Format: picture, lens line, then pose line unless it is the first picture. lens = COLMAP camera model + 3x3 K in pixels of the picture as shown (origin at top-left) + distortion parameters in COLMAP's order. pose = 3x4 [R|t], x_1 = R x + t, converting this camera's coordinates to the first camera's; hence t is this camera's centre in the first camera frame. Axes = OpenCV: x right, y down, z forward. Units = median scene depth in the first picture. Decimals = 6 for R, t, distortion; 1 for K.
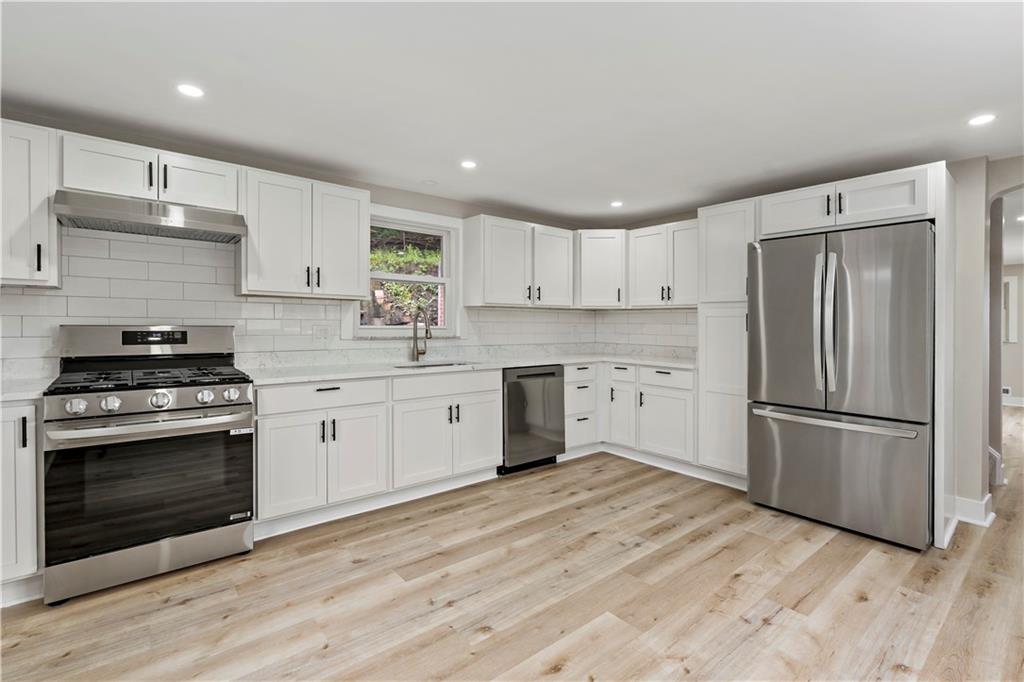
lens RADIAL K [[463.4, 0, 516.6], [0, 463.4, 336.0], [0, 0, 1]] dist [0.000353, 0.001466]
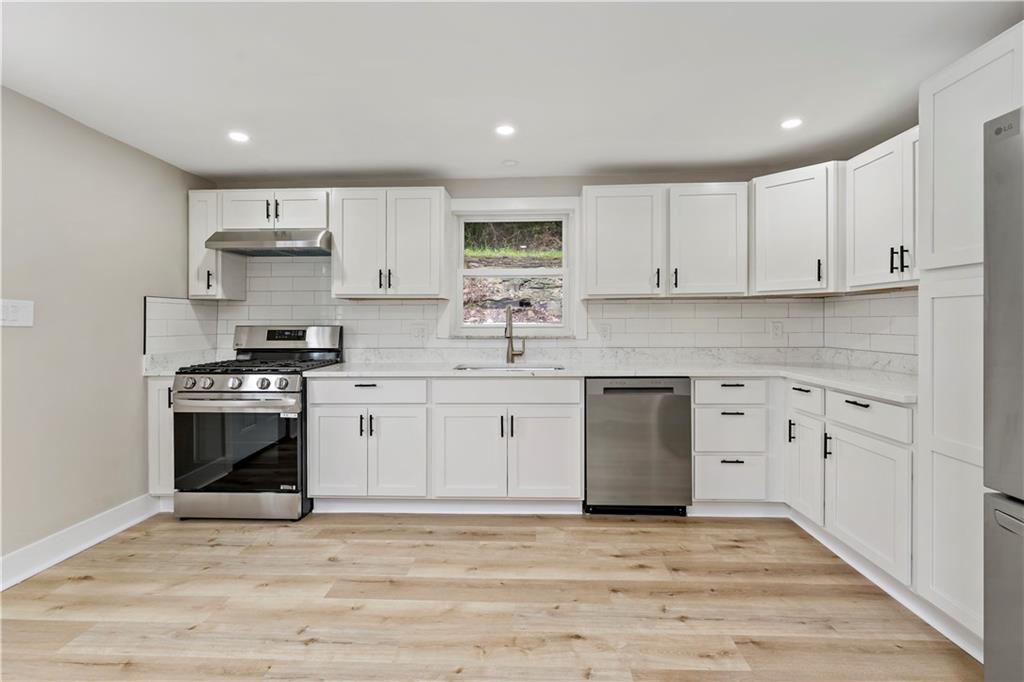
lens RADIAL K [[463.4, 0, 516.4], [0, 463.4, 332.6], [0, 0, 1]] dist [0.000353, 0.001466]
pose [[0.744615, 0.000812, -0.667494, 0.508992], [-0.006171, 0.999965, -0.005667, 0.000022], [0.667466, 0.008339, 0.744594, 0.424030]]
